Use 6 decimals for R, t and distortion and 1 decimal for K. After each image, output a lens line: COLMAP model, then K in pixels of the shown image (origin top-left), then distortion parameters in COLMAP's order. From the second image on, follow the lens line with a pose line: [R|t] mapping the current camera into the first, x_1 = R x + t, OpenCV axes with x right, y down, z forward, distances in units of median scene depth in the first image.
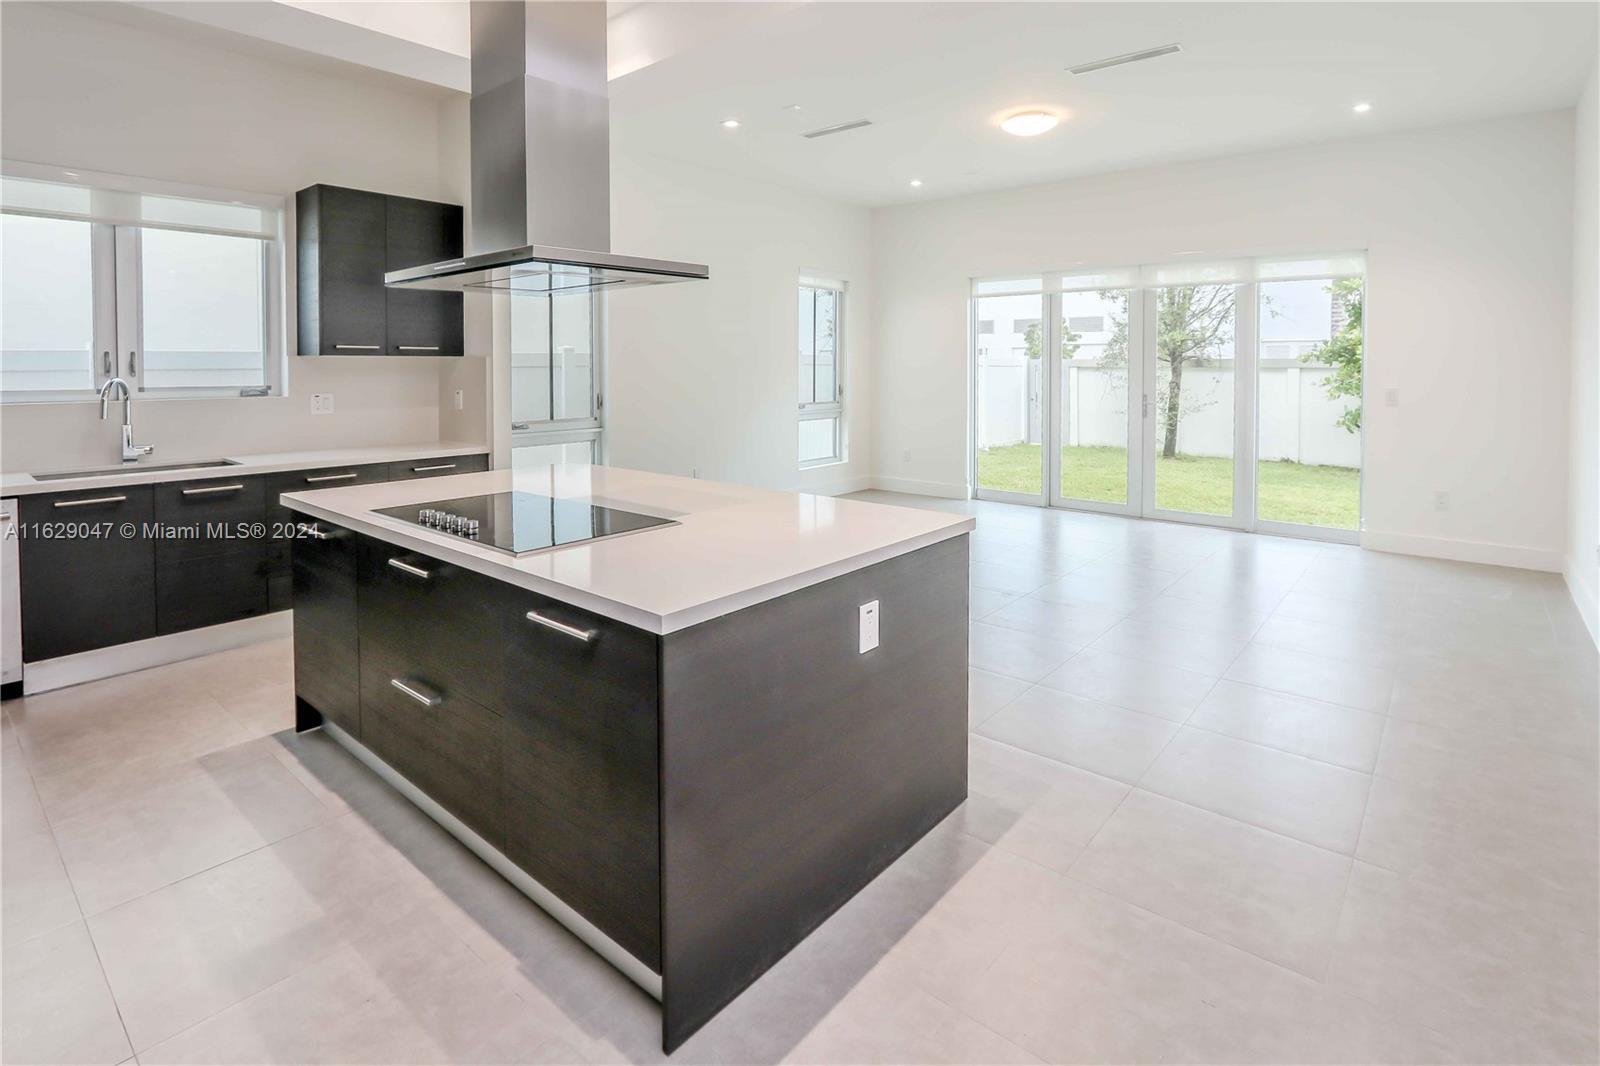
lens RADIAL K [[783.0, 0, 795.5], [0, 783.0, 384.4], [0, 0, 1]] dist [-0.025081, 0.000097]
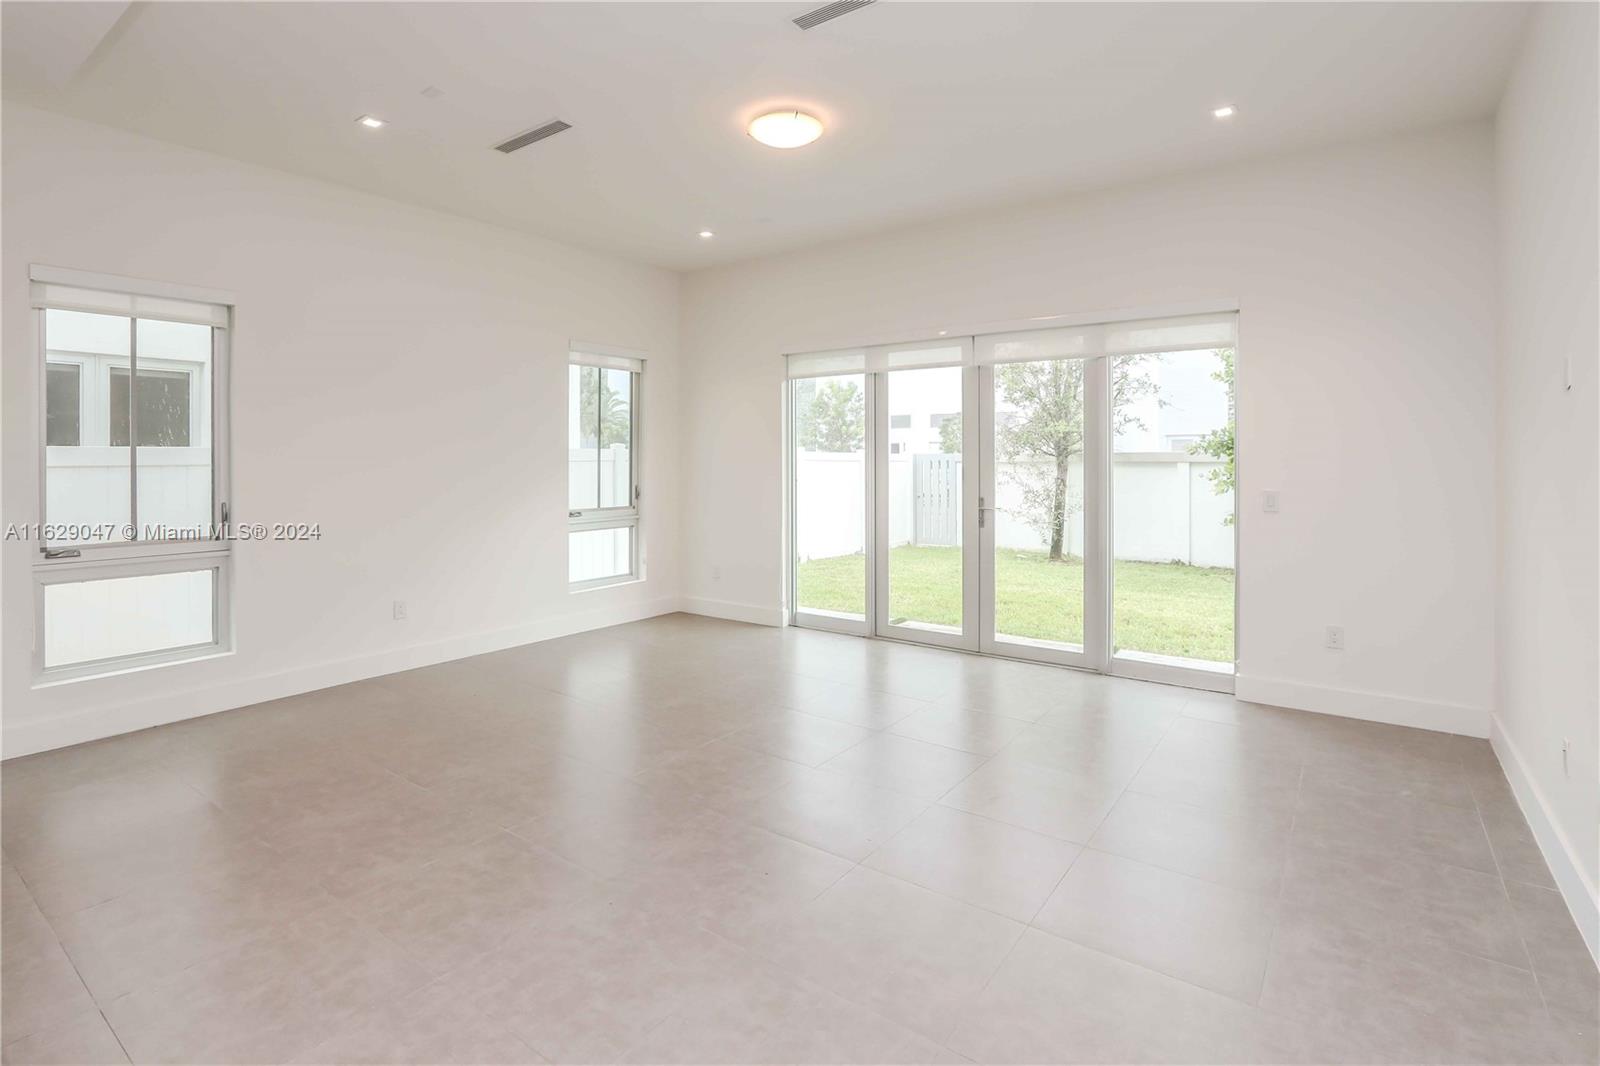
lens RADIAL K [[770.9, 0, 798.3], [0, 770.9, 448.9], [0, 0, 1]] dist [-0.051786, 0.015049]
pose [[0.996802, -0.003671, 0.079822, 0.160026], [0.006799, 0.999218, -0.038943, -0.005801], [-0.079616, 0.039361, 0.996048, 0.184117]]
